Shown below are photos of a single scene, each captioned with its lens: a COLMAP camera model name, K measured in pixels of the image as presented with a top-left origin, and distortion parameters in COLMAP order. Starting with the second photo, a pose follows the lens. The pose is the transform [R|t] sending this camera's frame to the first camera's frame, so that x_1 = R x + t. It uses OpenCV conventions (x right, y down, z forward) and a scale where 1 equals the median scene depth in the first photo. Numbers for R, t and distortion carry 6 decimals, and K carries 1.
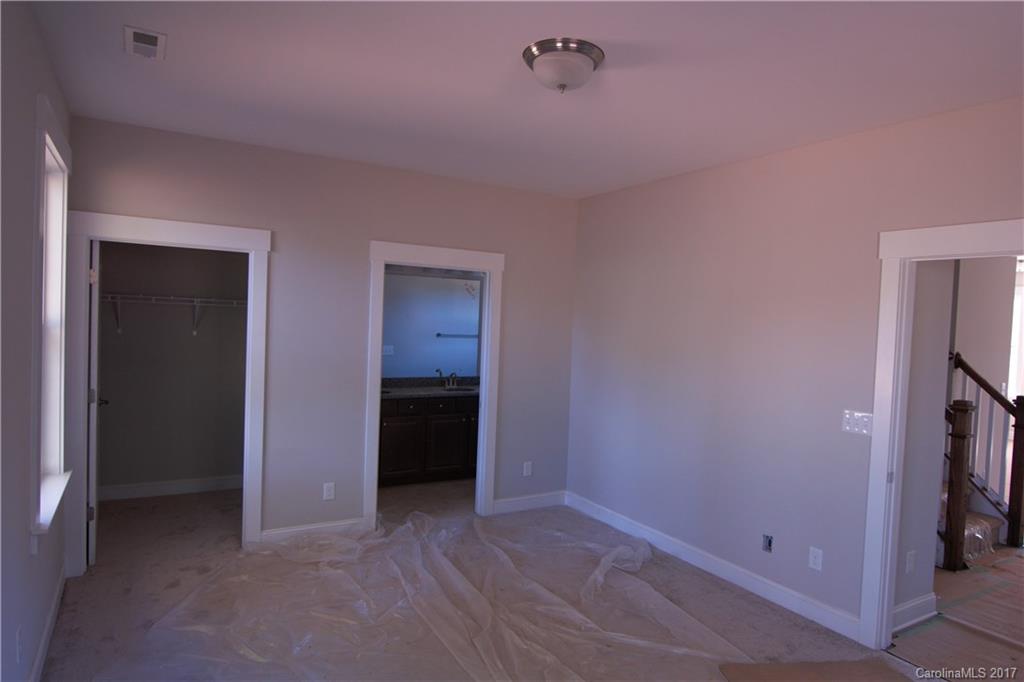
lens RADIAL K [[625.6, 0, 511.7], [0, 625.6, 339.9], [0, 0, 1]] dist [-0.001083, -0.014796]
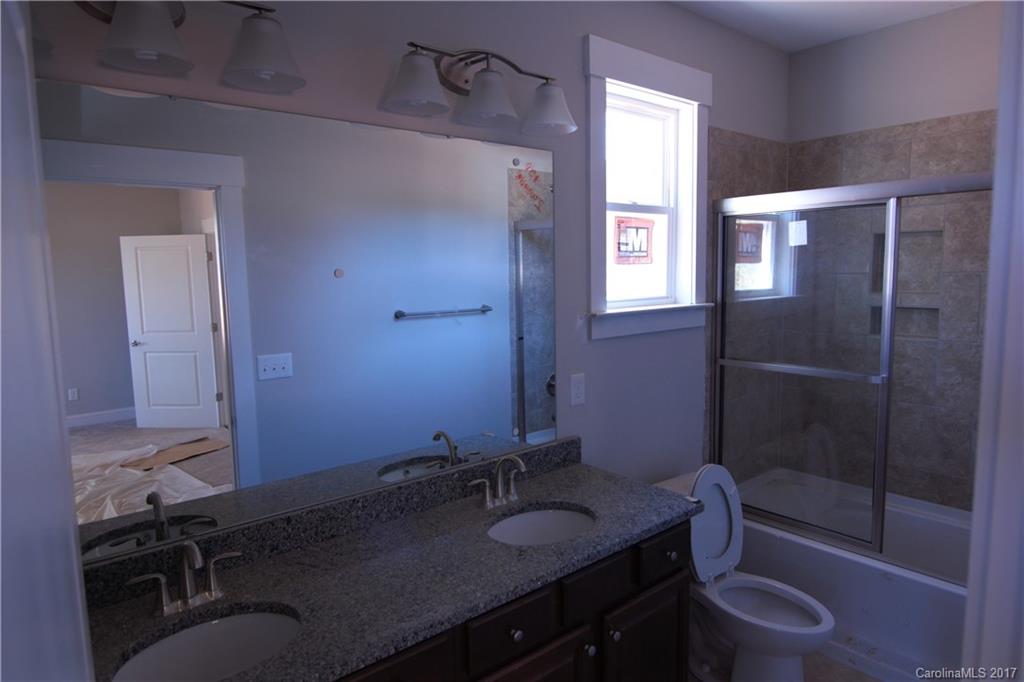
lens RADIAL K [[625.6, 0, 511.0], [0, 625.6, 340.9], [0, 0, 1]] dist [-0.001083, -0.014796]
pose [[0.987248, -0.076839, 0.139418, -0.112516], [0.065560, 0.994326, 0.083771, -0.023786], [-0.145064, -0.073563, 0.986684, 0.614544]]
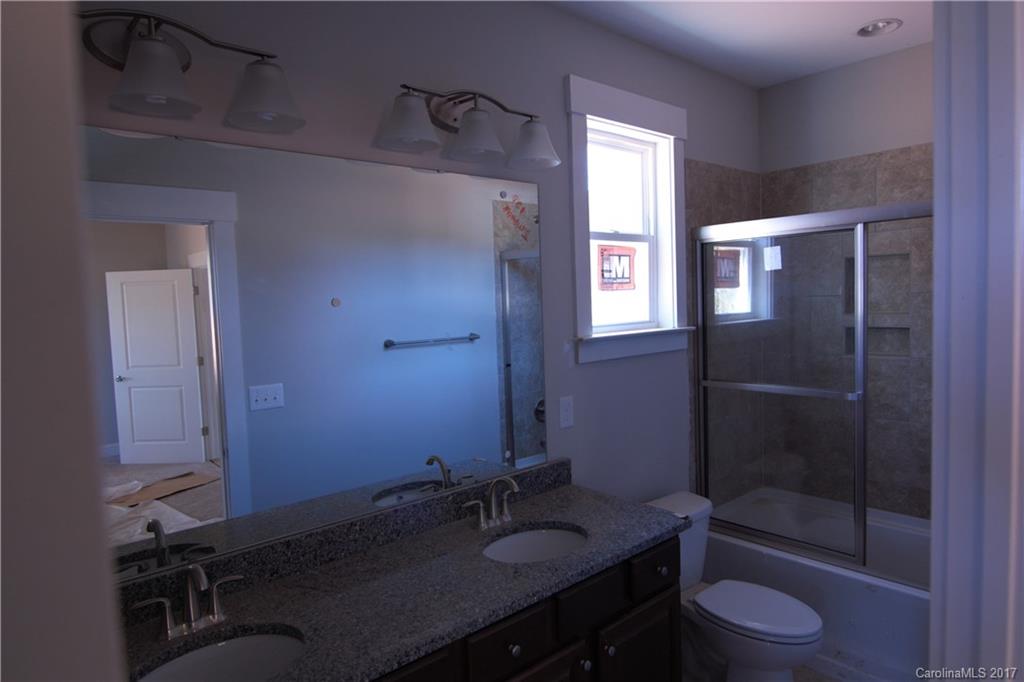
lens RADIAL K [[625.6, 0, 511.6], [0, 625.6, 341.1], [0, 0, 1]] dist [-0.001083, -0.014796]
pose [[0.981757, -0.088026, 0.168534, -0.116752], [0.082655, 0.995829, 0.038641, -0.022386], [-0.171232, -0.024006, 0.984938, 0.605081]]
